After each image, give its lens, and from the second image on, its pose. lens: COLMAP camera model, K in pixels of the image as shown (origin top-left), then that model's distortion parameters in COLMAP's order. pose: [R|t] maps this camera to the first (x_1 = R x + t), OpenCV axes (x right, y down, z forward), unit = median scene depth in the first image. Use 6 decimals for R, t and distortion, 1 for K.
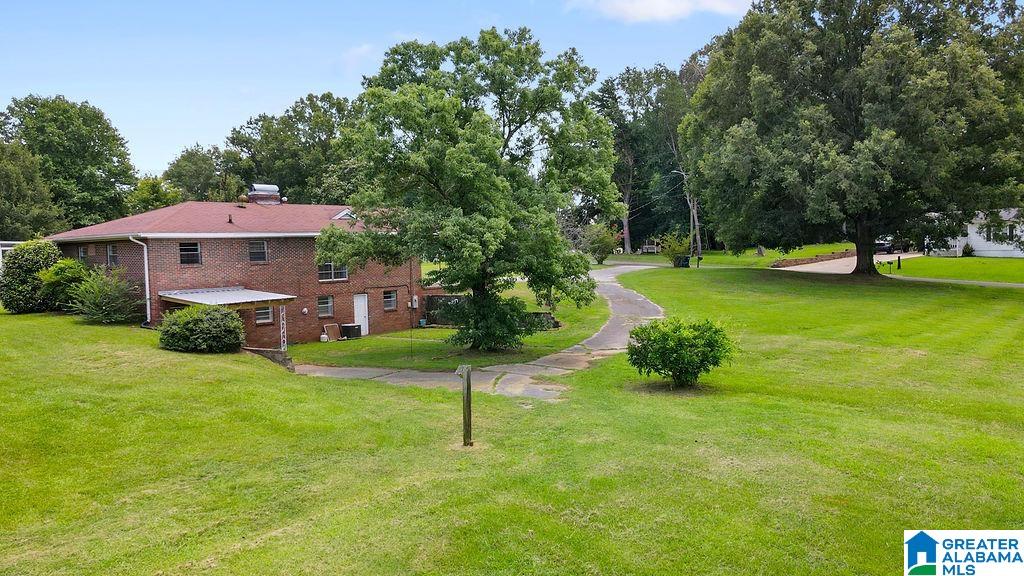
lens RADIAL K [[744.3, 0, 512.0], [0, 744.3, 288.0], [0, 0, 1]] dist [0.005825, 0.007958]
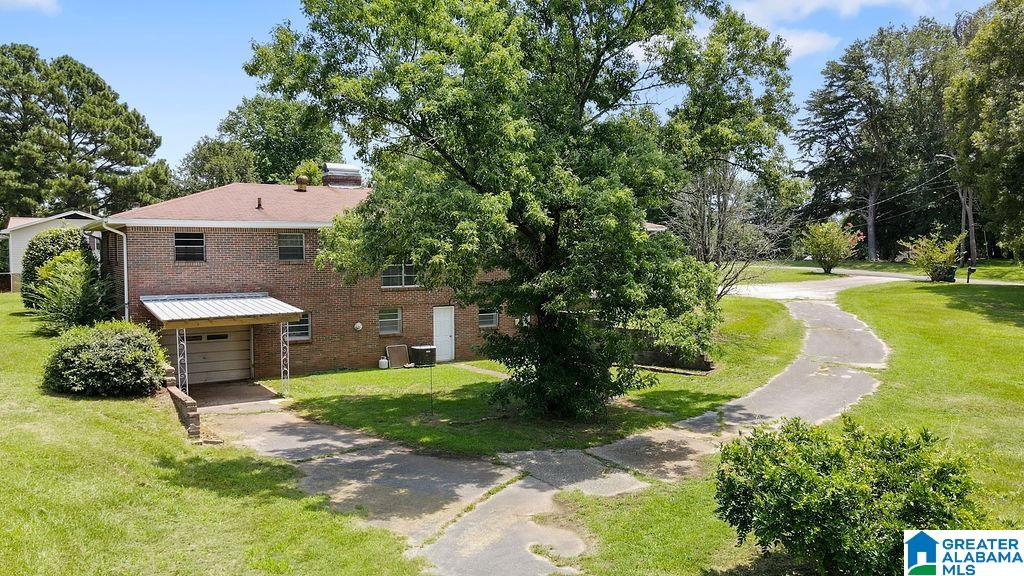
lens RADIAL K [[744.3, 0, 512.0], [0, 744.3, 288.0], [0, 0, 1]] dist [0.005825, 0.007958]
pose [[0.950035, 0.039185, -0.309675, 0.097019], [-0.038998, 0.999216, 0.006795, -0.018581], [0.309698, 0.005621, 0.950818, 0.303770]]
